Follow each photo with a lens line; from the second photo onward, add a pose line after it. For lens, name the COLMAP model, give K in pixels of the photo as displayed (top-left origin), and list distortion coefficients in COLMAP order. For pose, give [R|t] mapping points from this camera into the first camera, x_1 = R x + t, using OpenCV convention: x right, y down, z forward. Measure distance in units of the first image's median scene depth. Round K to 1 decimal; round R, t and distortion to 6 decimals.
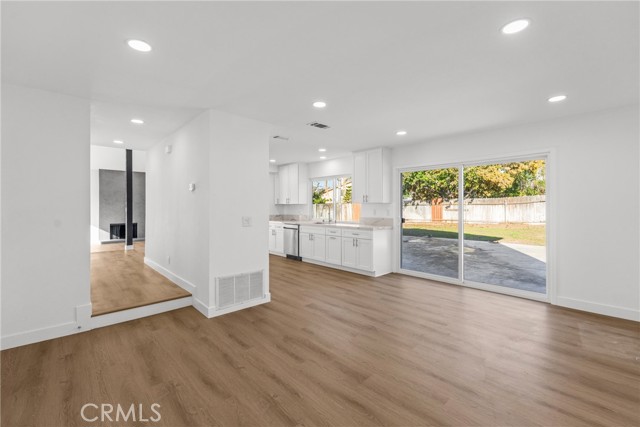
lens RADIAL K [[280.9, 0, 319.2], [0, 280.9, 207.1], [0, 0, 1]] dist [-0.001990, -0.000140]
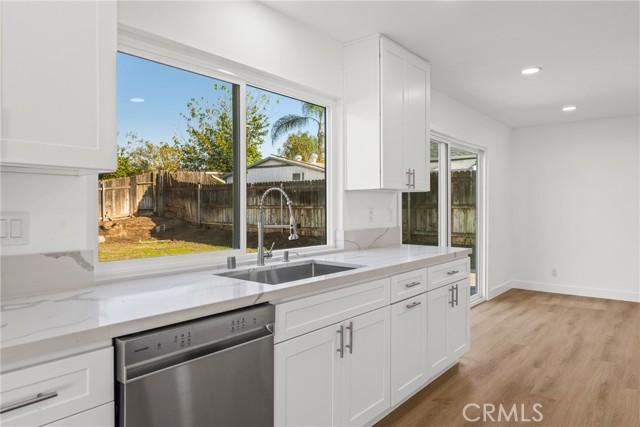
lens RADIAL K [[428.0, 0, 317.3], [0, 428.0, 209.3], [0, 0, 1]] dist [-0.004955, -0.001334]
pose [[-0.137669, -0.005447, 0.990463, -0.605529], [0.006255, 0.999960, 0.006369, 0.011116], [-0.990459, 0.007072, -0.137629, 1.867631]]
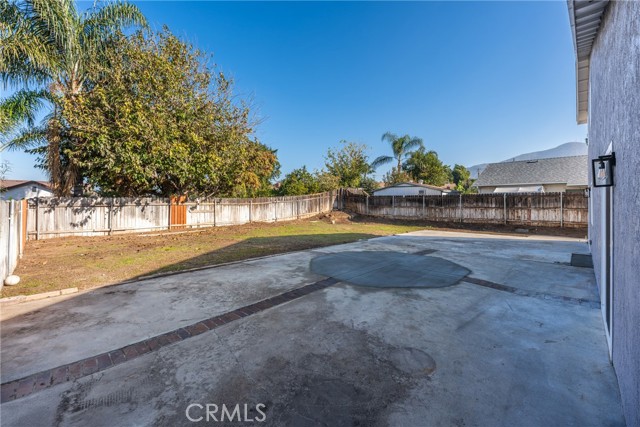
lens RADIAL K [[267.9, 0, 321.1], [0, 267.9, 201.1], [0, 0, 1]] dist [-0.000373, -0.000042]
pose [[-0.054768, 0.012154, 0.998425, -1.645852], [0.001516, 0.999926, -0.012089, -0.048828], [-0.998498, 0.000852, -0.054782, 3.866484]]
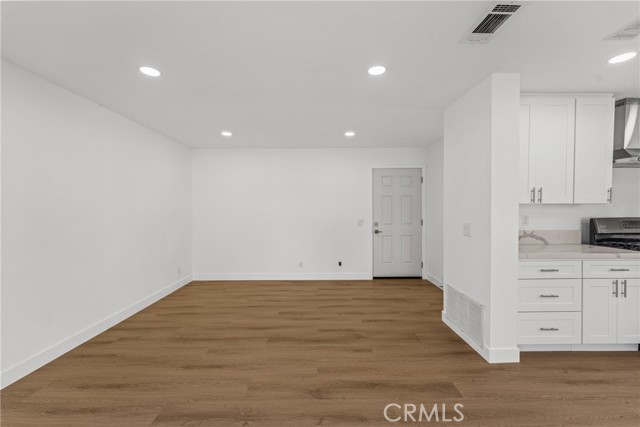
lens RADIAL K [[255.4, 0, 320.0], [0, 255.4, 213.5], [0, 0, 1]] dist [0.000222, 0.000026]
pose [[-0.674440, 0.018754, -0.738092, 0.522072], [0.003539, 0.999748, 0.022169, -0.008383], [0.738321, 0.012339, -0.674336, 1.178182]]
